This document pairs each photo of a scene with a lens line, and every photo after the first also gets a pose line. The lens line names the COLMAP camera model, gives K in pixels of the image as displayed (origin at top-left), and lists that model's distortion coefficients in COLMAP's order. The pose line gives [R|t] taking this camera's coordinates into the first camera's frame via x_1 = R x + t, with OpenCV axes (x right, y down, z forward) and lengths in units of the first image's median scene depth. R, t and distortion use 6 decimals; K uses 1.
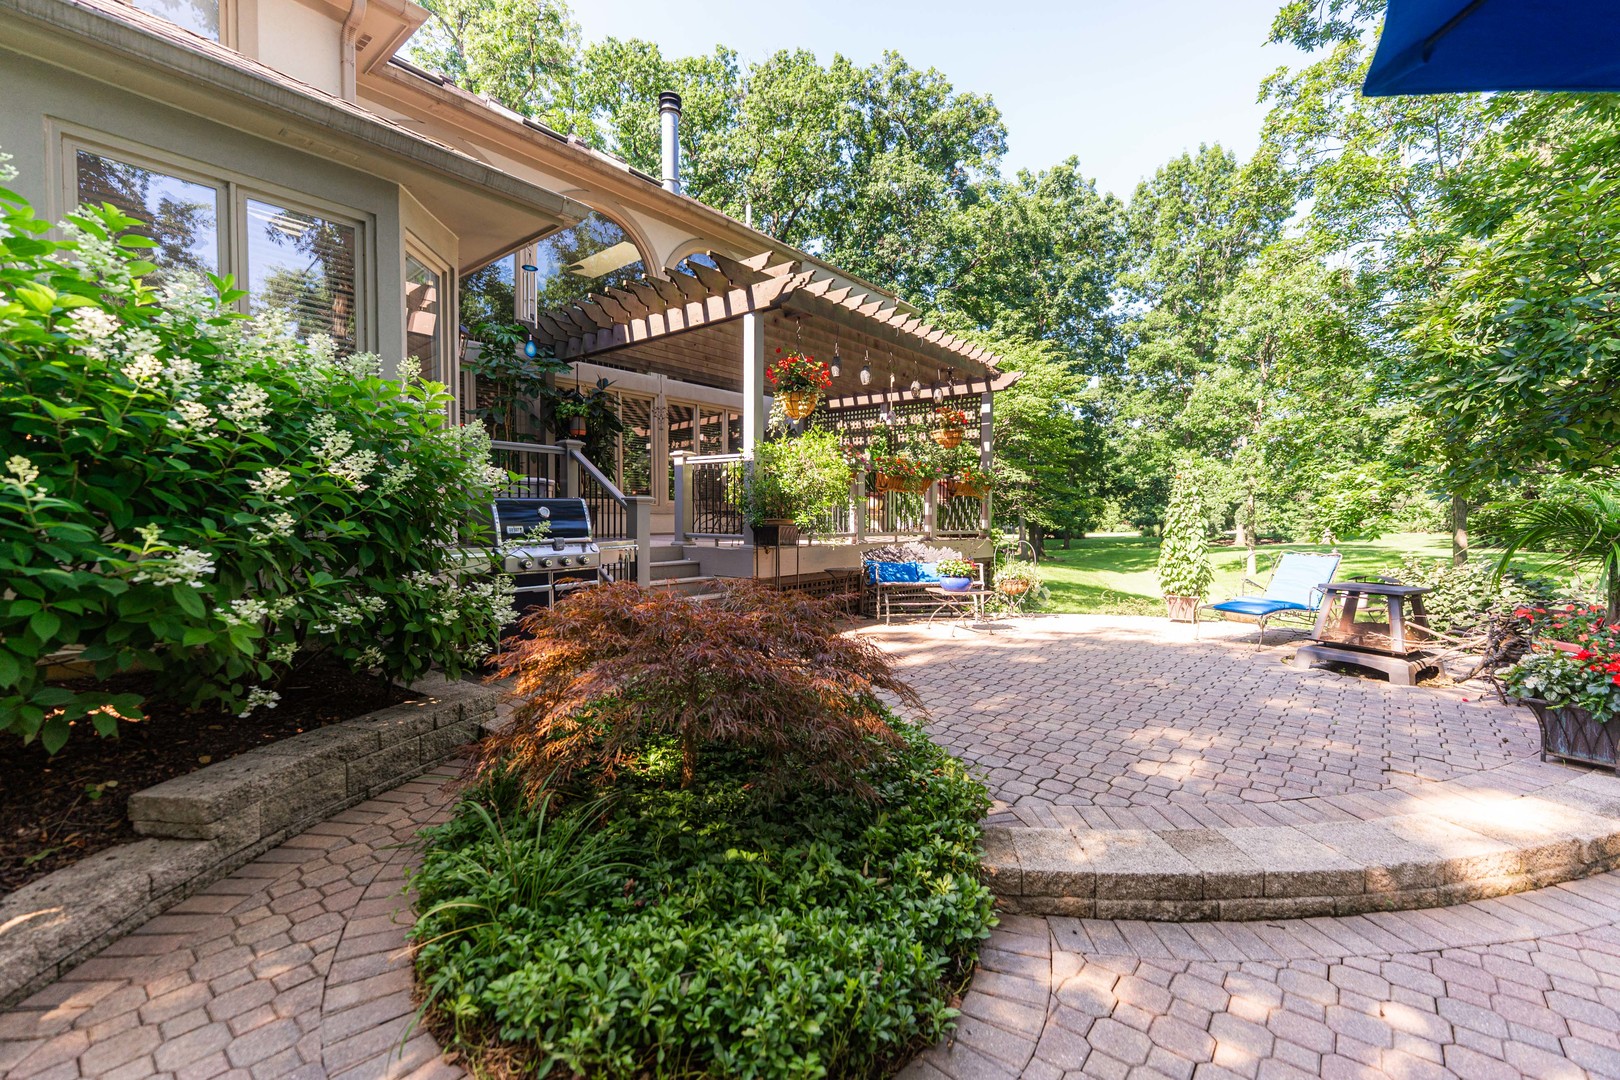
lens RADIAL K [[648.2, 0, 812.0], [0, 648.2, 543.9], [0, 0, 1]] dist [-0.003548, -0.000729]
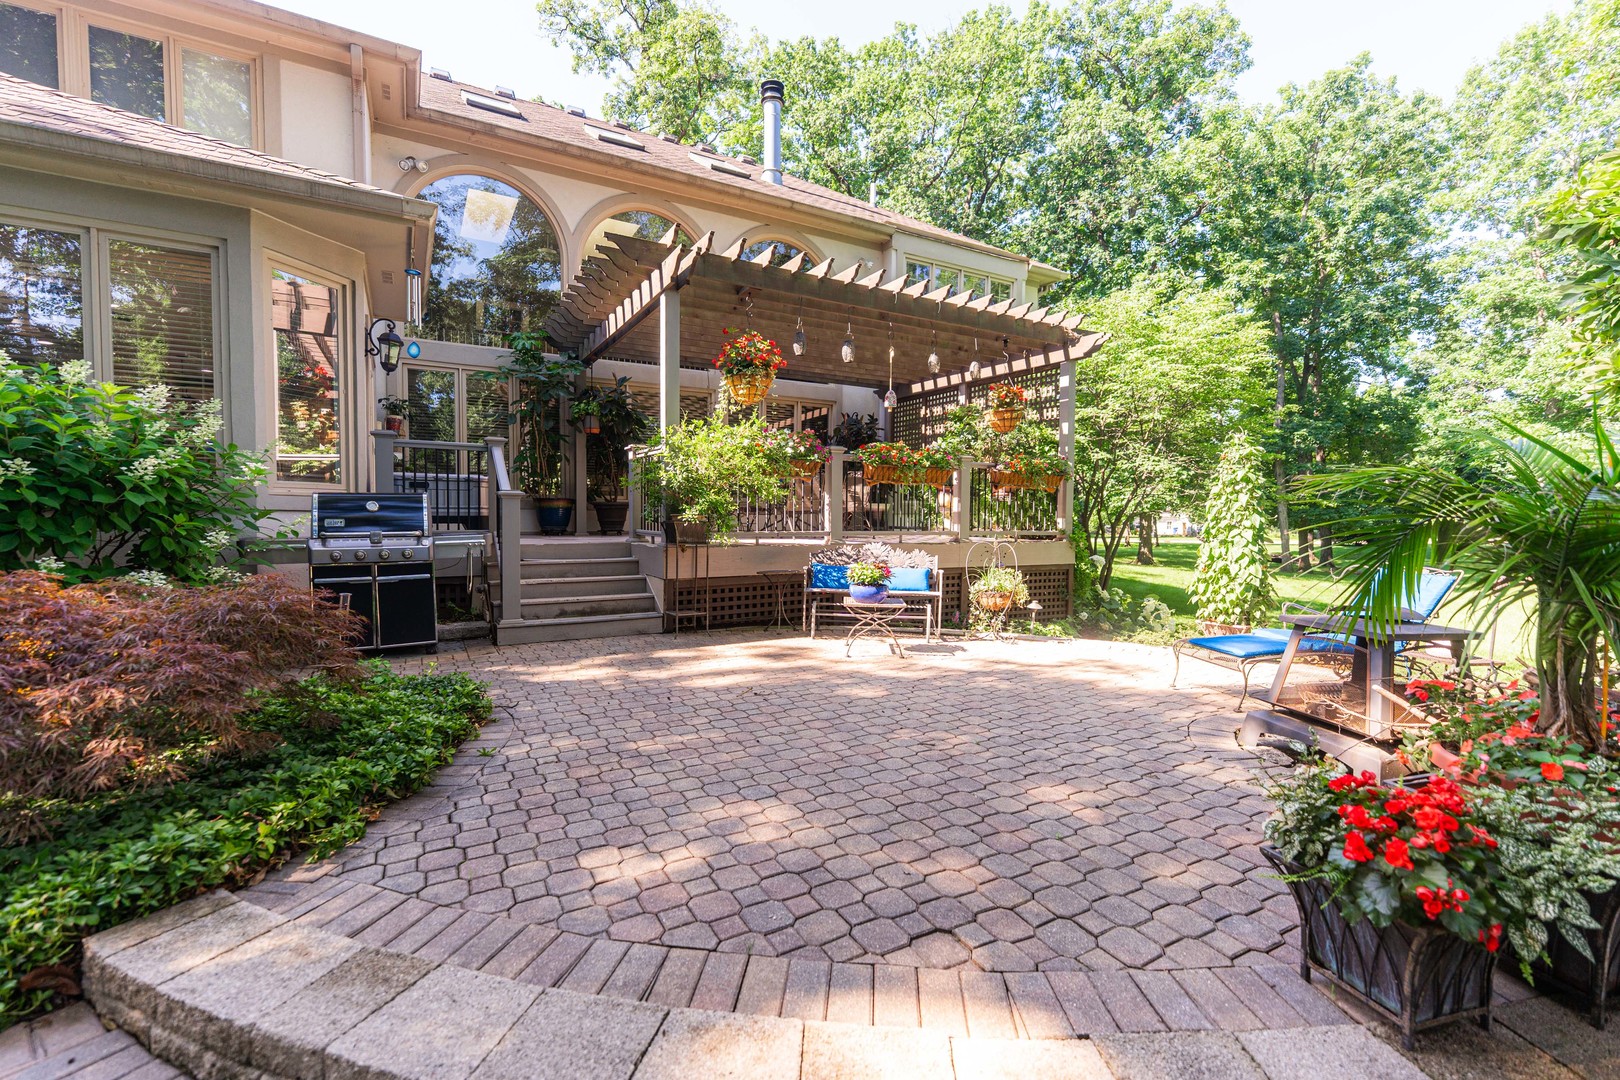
lens RADIAL K [[671.8, 0, 810.0], [0, 671.8, 540.0], [0, 0, 1]] dist [-0.000868, -0.000599]
pose [[0.940961, 0.013248, -0.338255, 0.225290], [-0.015797, 0.999864, -0.004784, -0.000525], [0.338146, 0.009845, 0.941042, 0.086743]]
